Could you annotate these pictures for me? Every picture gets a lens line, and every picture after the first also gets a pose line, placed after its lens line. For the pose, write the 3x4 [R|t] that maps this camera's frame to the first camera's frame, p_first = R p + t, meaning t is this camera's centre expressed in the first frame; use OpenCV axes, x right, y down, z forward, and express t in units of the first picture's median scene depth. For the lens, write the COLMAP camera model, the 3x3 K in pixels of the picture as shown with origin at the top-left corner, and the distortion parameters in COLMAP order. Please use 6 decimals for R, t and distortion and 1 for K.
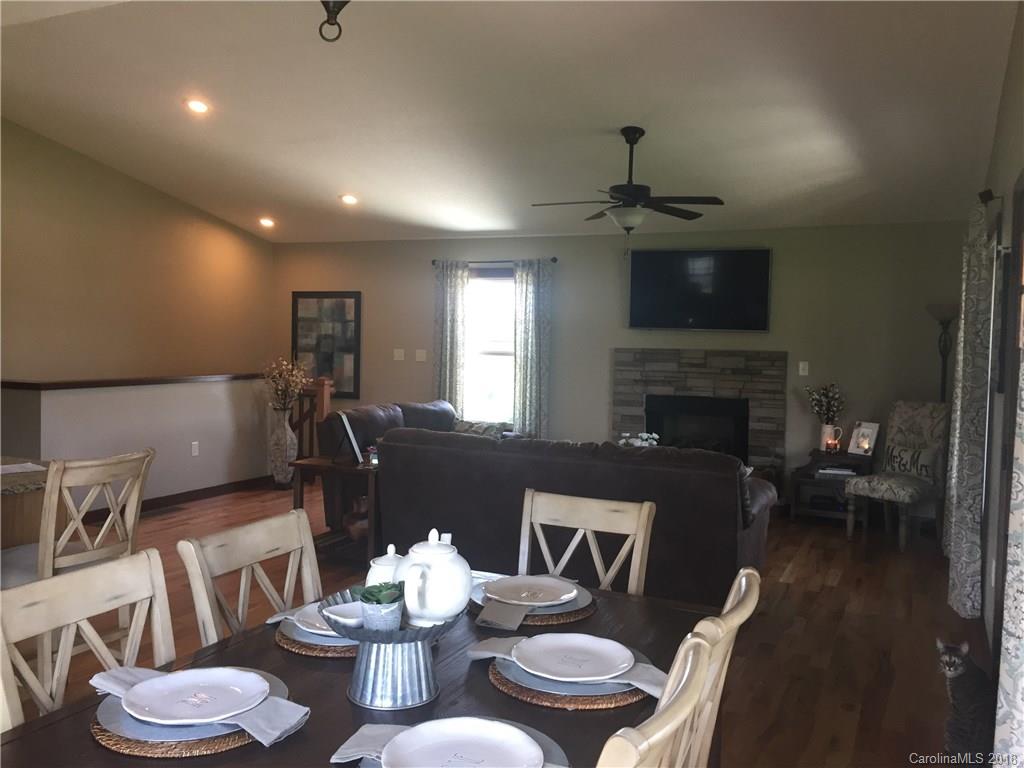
lens RADIAL K [[875.8, 0, 508.6], [0, 875.8, 379.8], [0, 0, 1]] dist [0.068793, -0.065002]
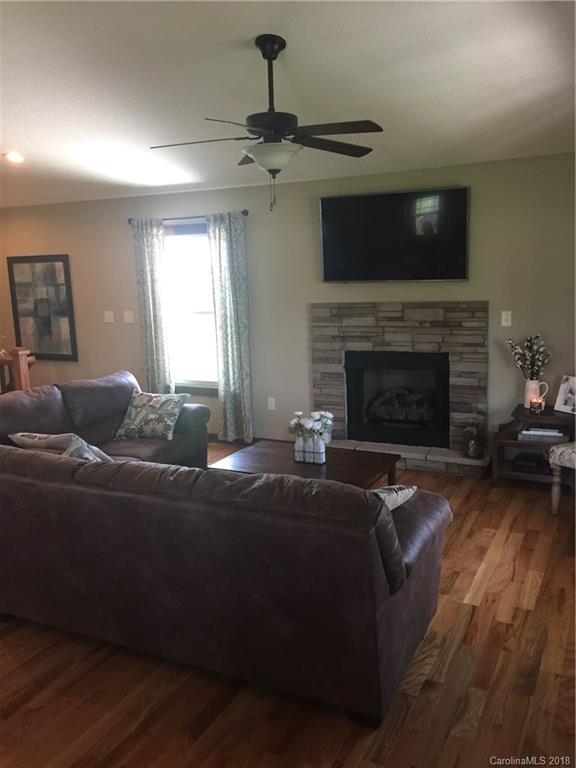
lens RADIAL K [[656.9, 0, 291.1], [0, 656.9, 382.1], [0, 0, 1]] dist [0.068793, -0.065002]
pose [[0.998259, -0.049019, -0.032800, 0.121723], [0.052614, 0.991426, 0.119612, -0.039144], [0.026655, -0.121129, 0.992279, 0.281966]]
